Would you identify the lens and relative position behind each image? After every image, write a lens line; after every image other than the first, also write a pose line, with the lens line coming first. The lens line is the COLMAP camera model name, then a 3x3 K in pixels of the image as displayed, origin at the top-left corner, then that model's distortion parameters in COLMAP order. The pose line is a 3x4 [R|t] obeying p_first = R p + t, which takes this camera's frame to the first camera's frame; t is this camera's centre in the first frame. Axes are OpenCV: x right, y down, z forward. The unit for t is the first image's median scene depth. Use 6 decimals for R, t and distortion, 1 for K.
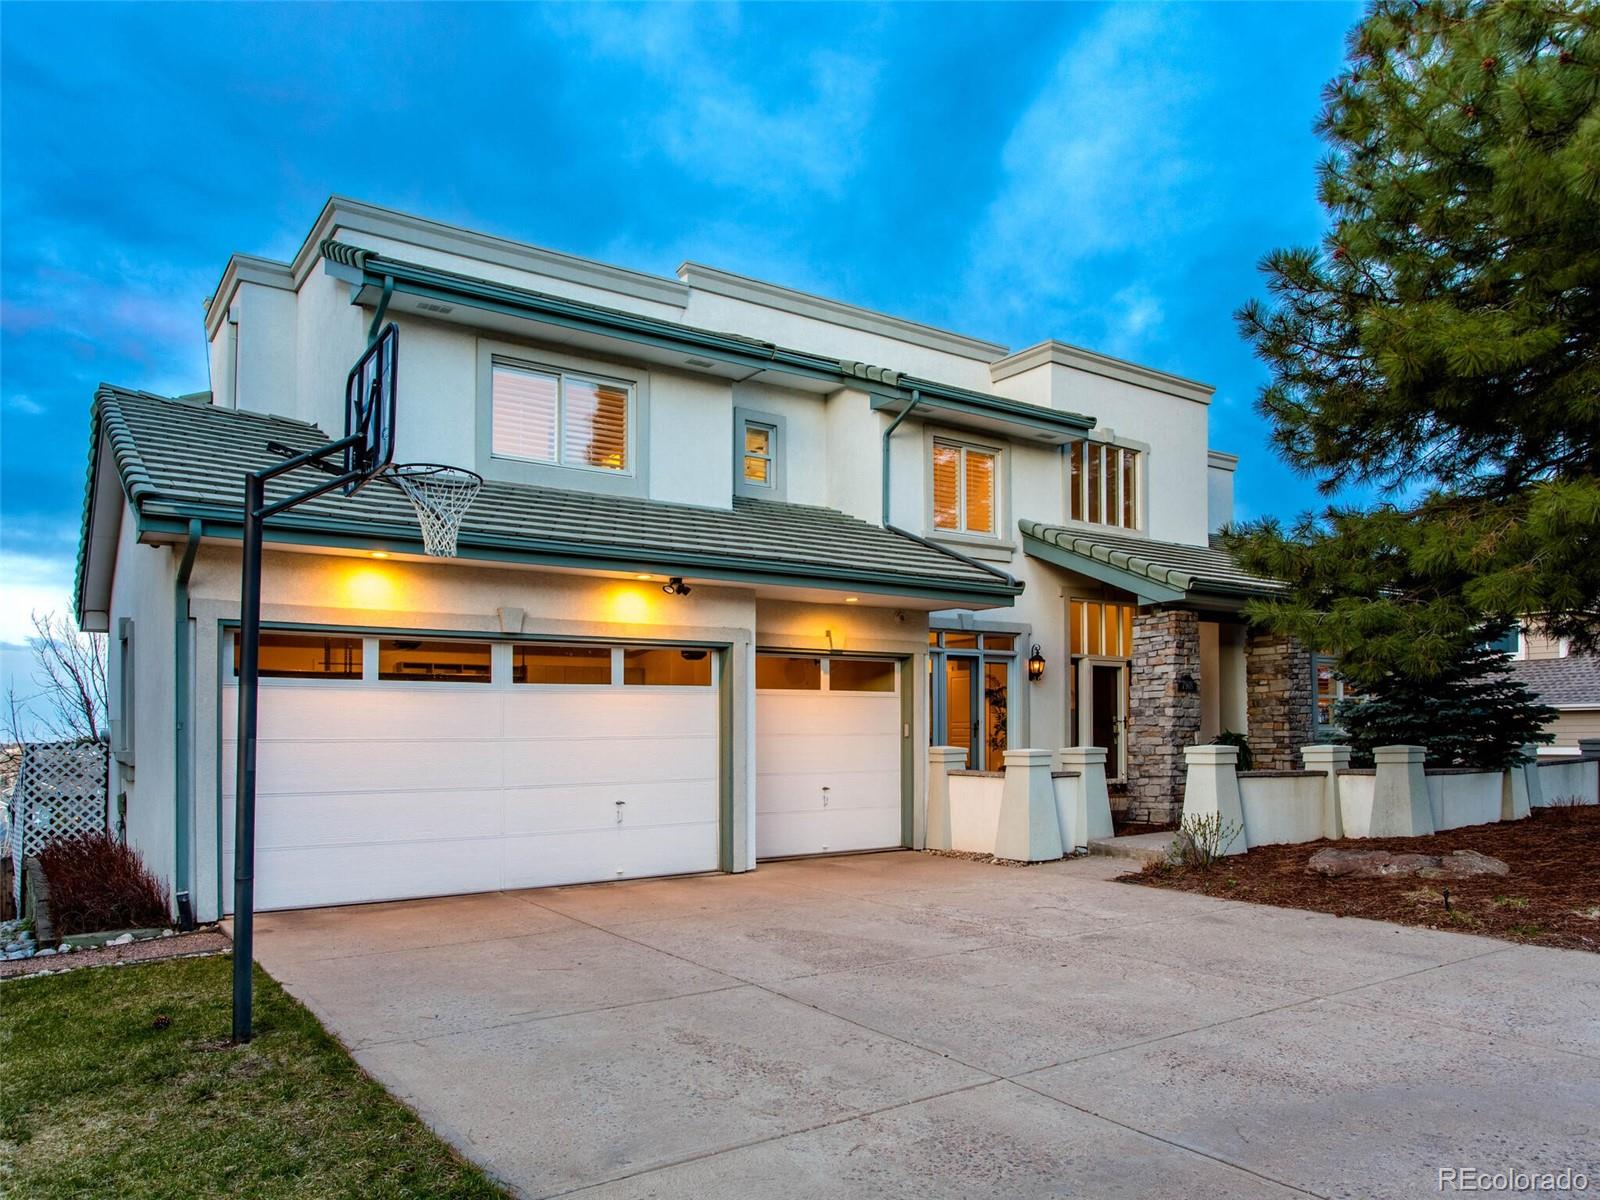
lens RADIAL K [[1103.0, 0, 800.0], [0, 1103.0, 600.0], [0, 0, 1]] dist [0.000452, 0.000094]
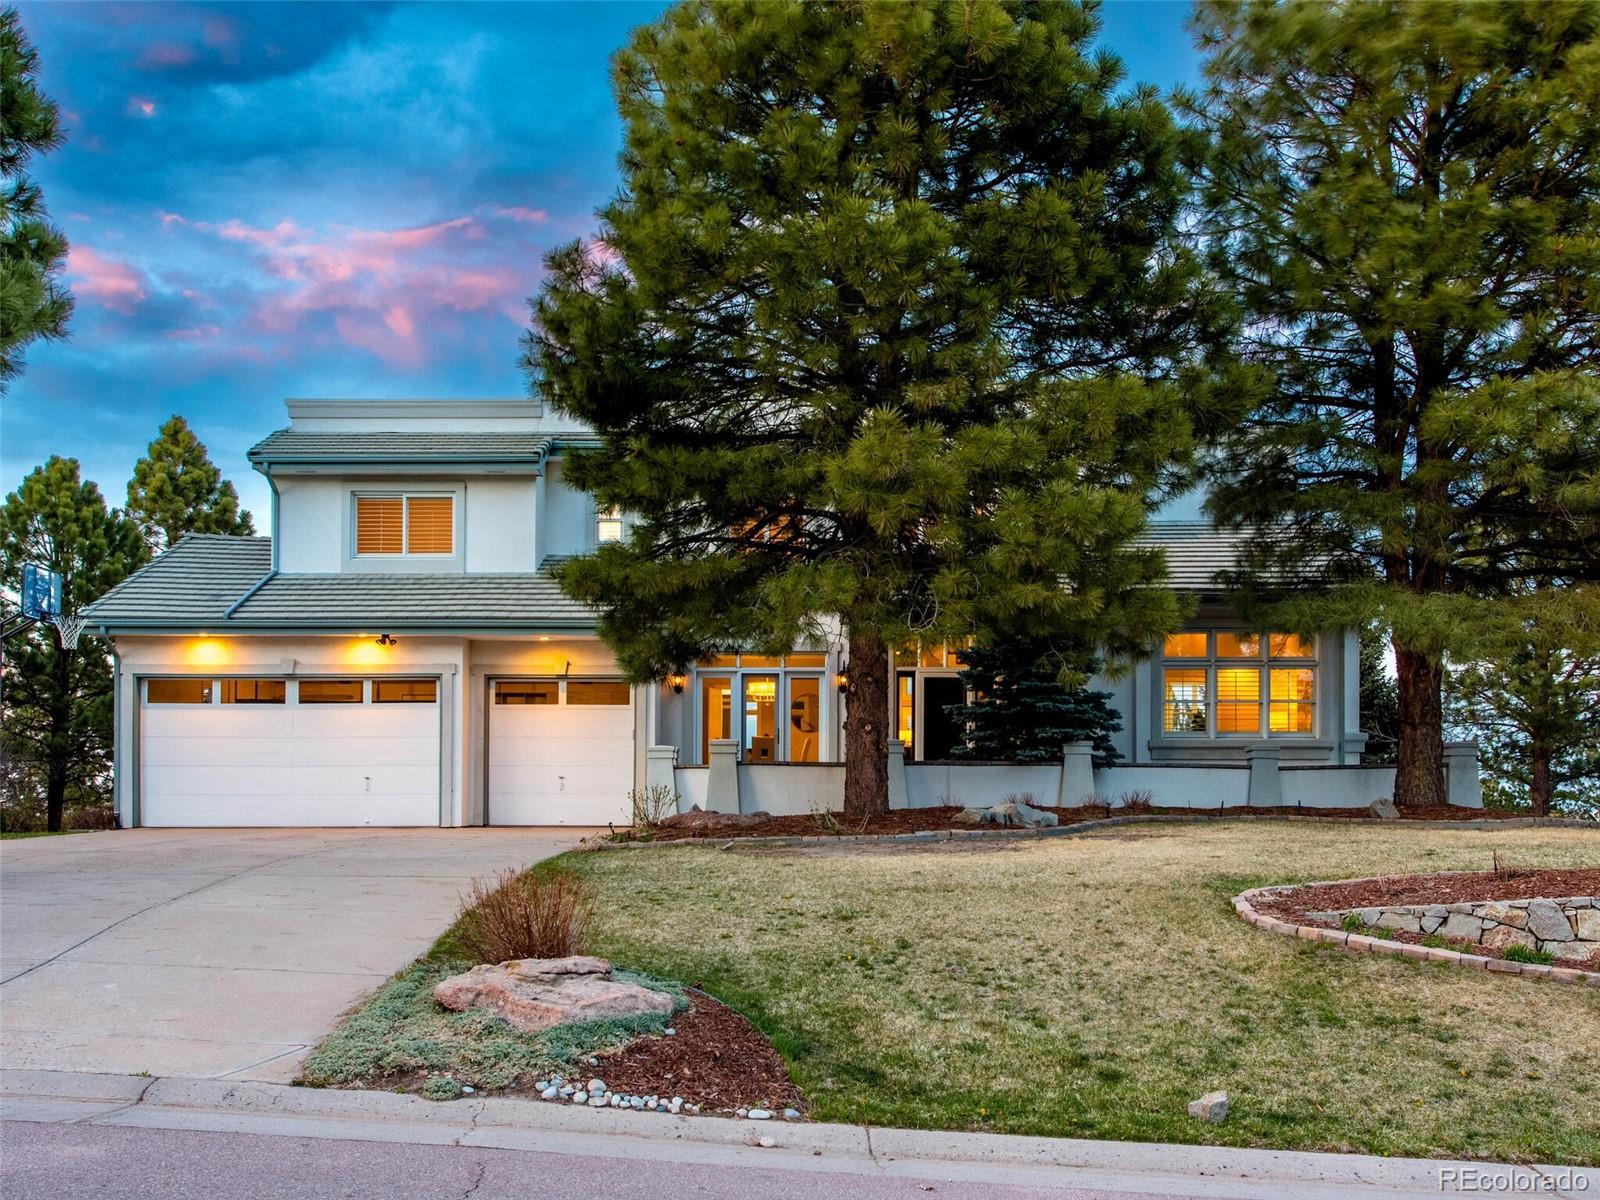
lens RADIAL K [[1298.4, 0, 800.0], [0, 1298.4, 600.0], [0, 0, 1]] dist [0.000549, -0.000057]
pose [[0.764824, -0.075966, -0.639745, 1.442651], [0.069121, 0.996968, -0.035749, 0.036017], [0.640521, -0.016878, 0.767755, -0.031062]]
